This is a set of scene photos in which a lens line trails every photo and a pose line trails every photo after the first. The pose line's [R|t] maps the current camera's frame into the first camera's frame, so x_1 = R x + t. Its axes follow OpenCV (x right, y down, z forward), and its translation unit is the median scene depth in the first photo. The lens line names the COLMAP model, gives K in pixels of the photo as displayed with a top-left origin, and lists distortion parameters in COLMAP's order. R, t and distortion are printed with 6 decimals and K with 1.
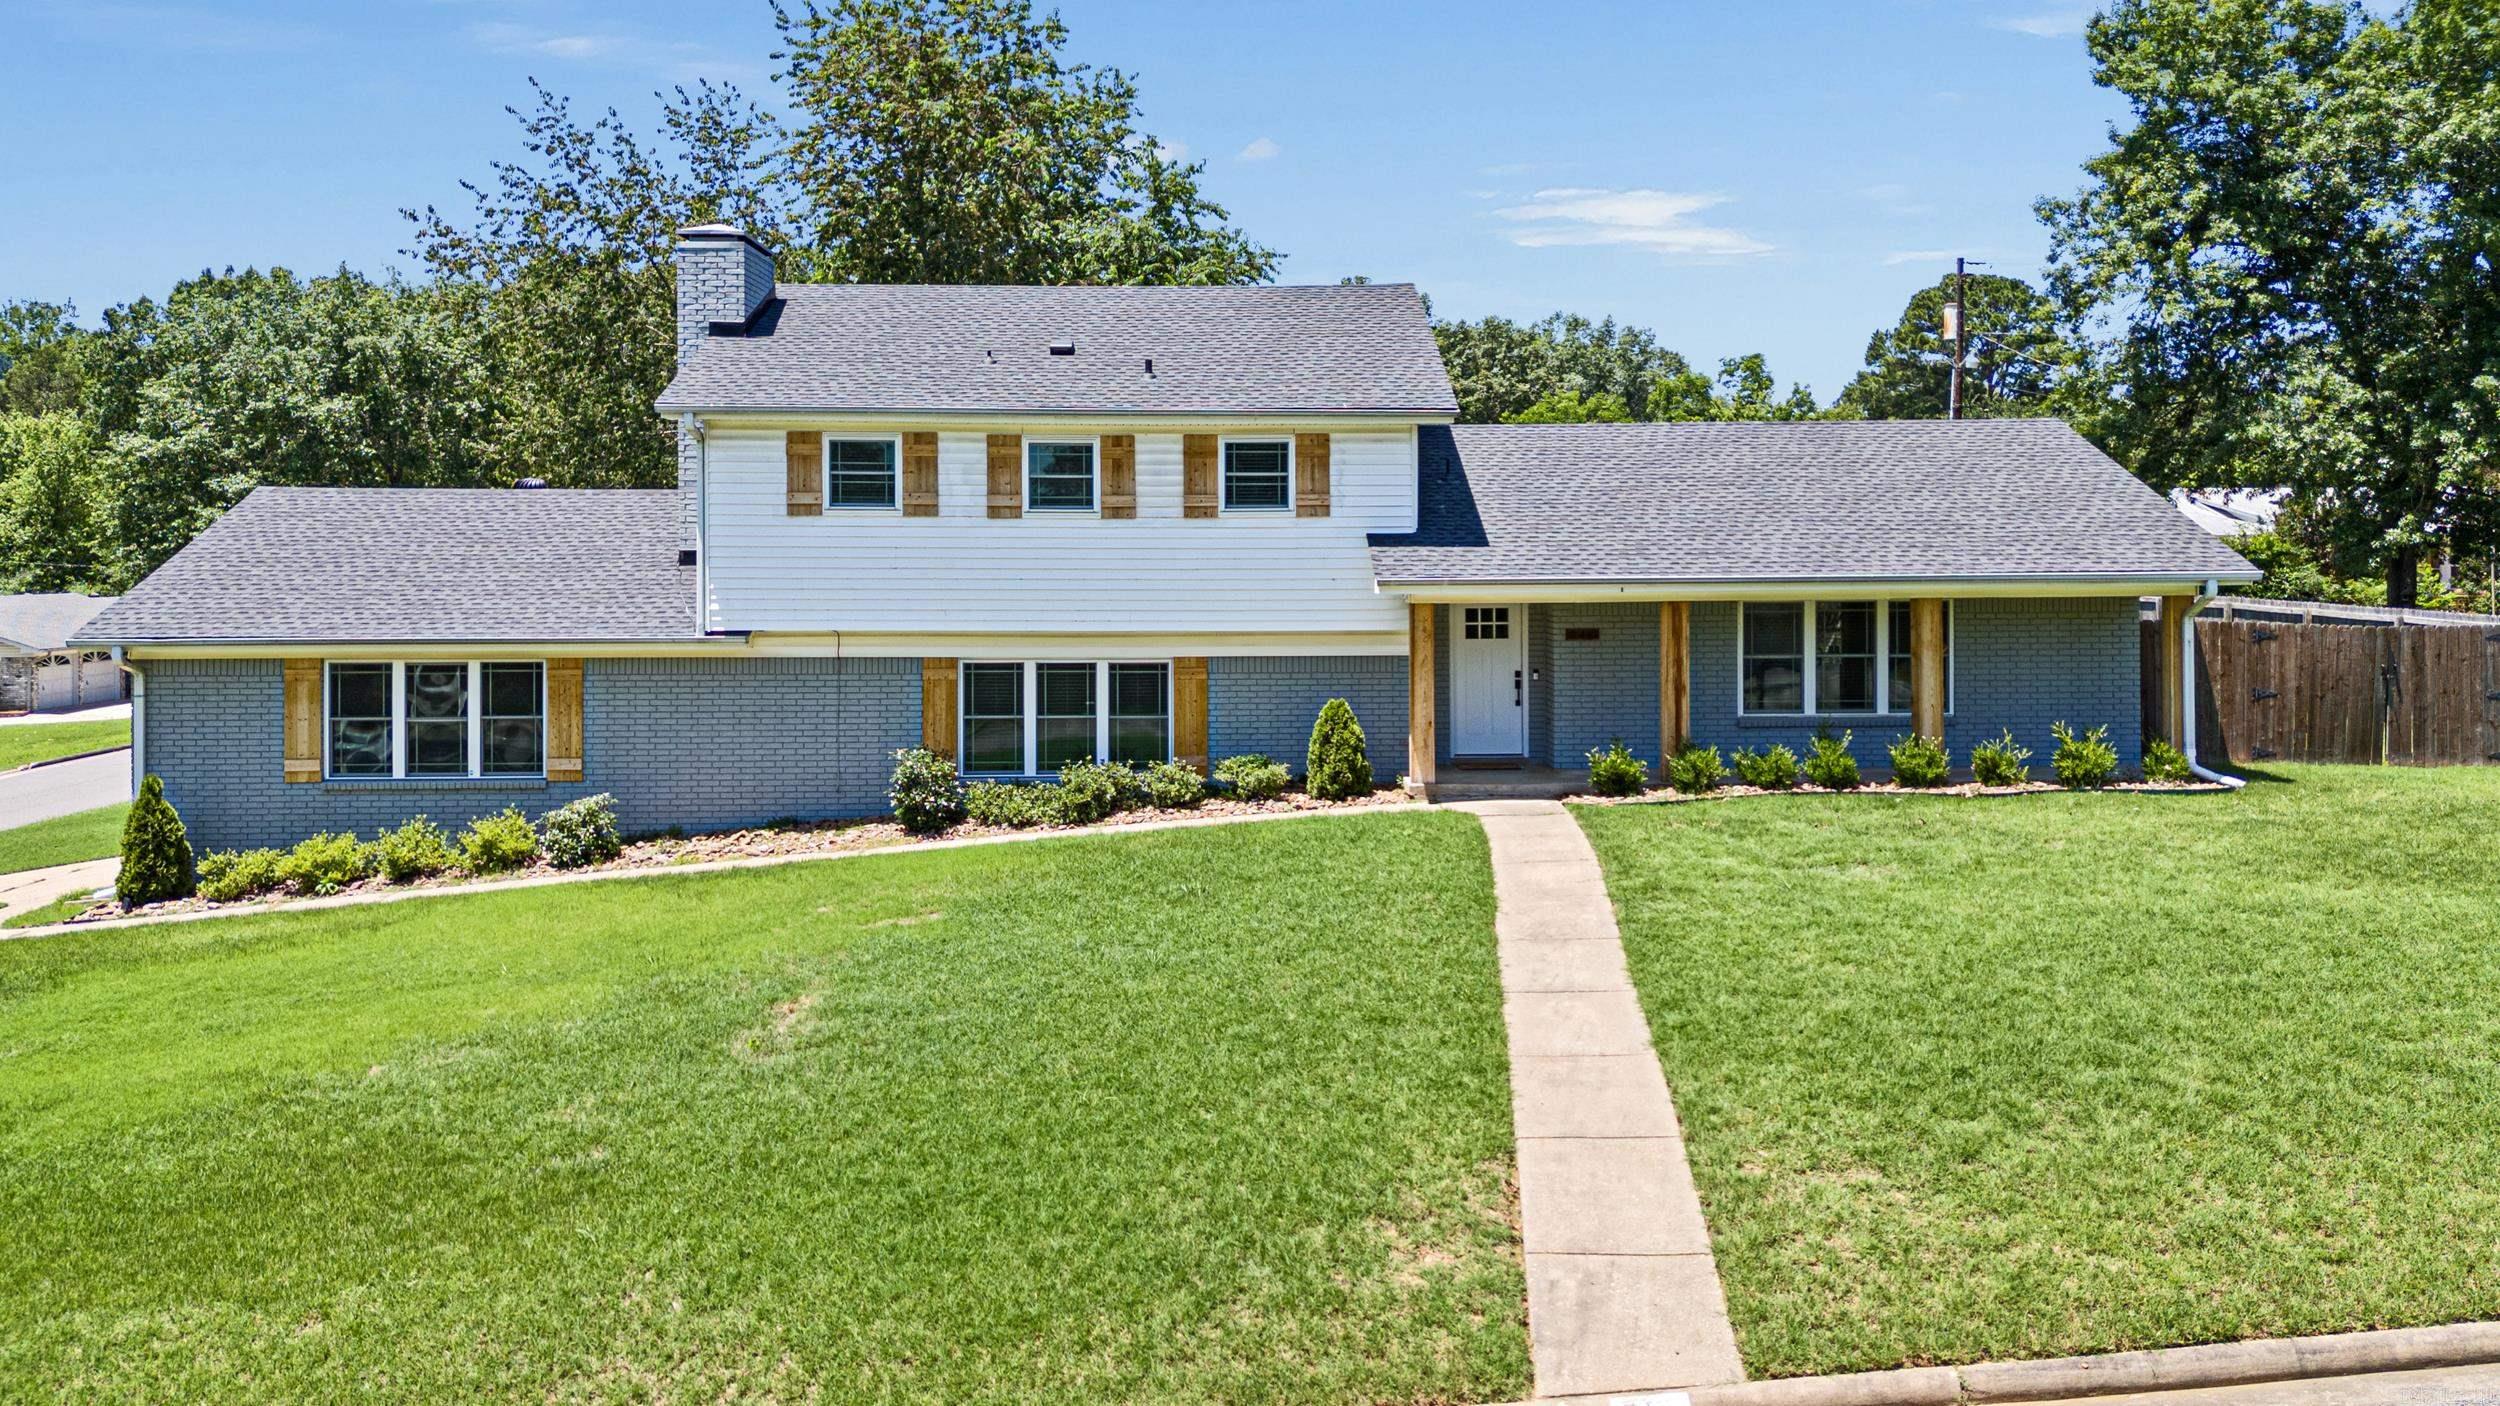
lens RADIAL K [[1769.3, 0, 1250.0], [0, 1769.3, 703.0], [0, 0, 1]] dist [0.063045, -0.055770]
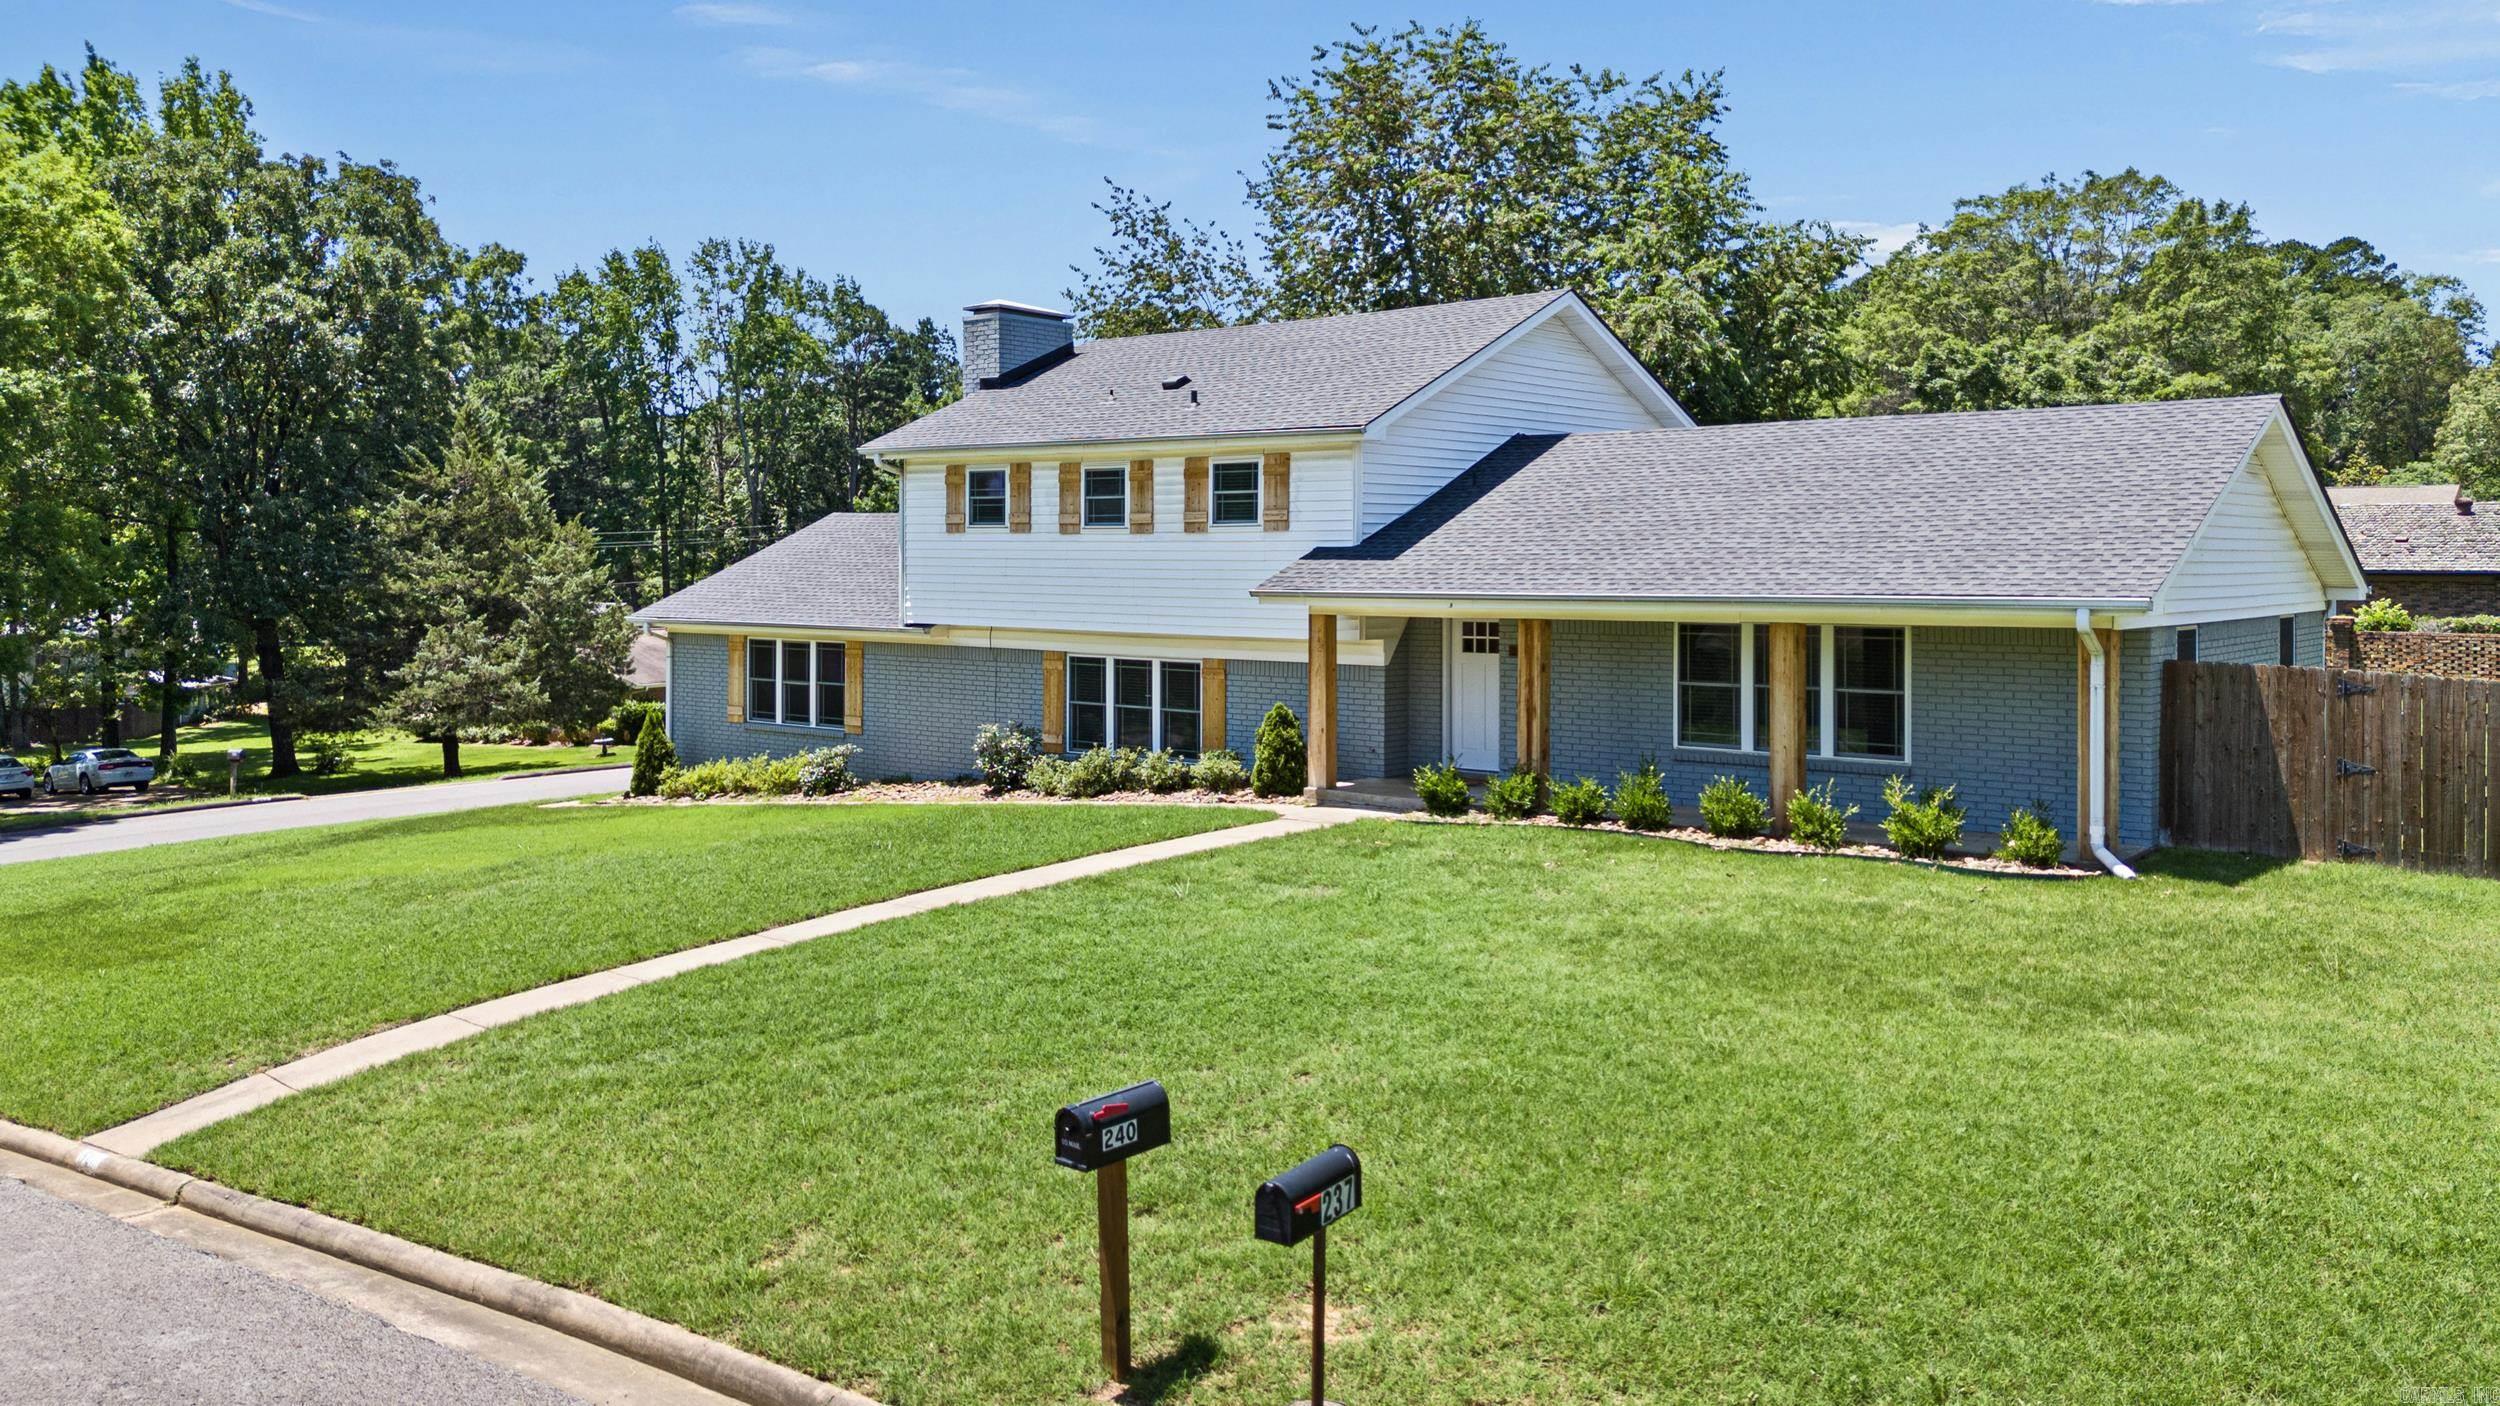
lens RADIAL K [[1832.9, 0, 1306.2], [0, 1832.9, 753.2], [0, 0, 1]] dist [0.057645, -0.000311]
pose [[0.763589, 0.072147, -0.641660, 0.772781], [-0.059911, 0.997368, 0.040846, -0.017915], [0.642917, 0.007253, 0.765901, 0.166171]]
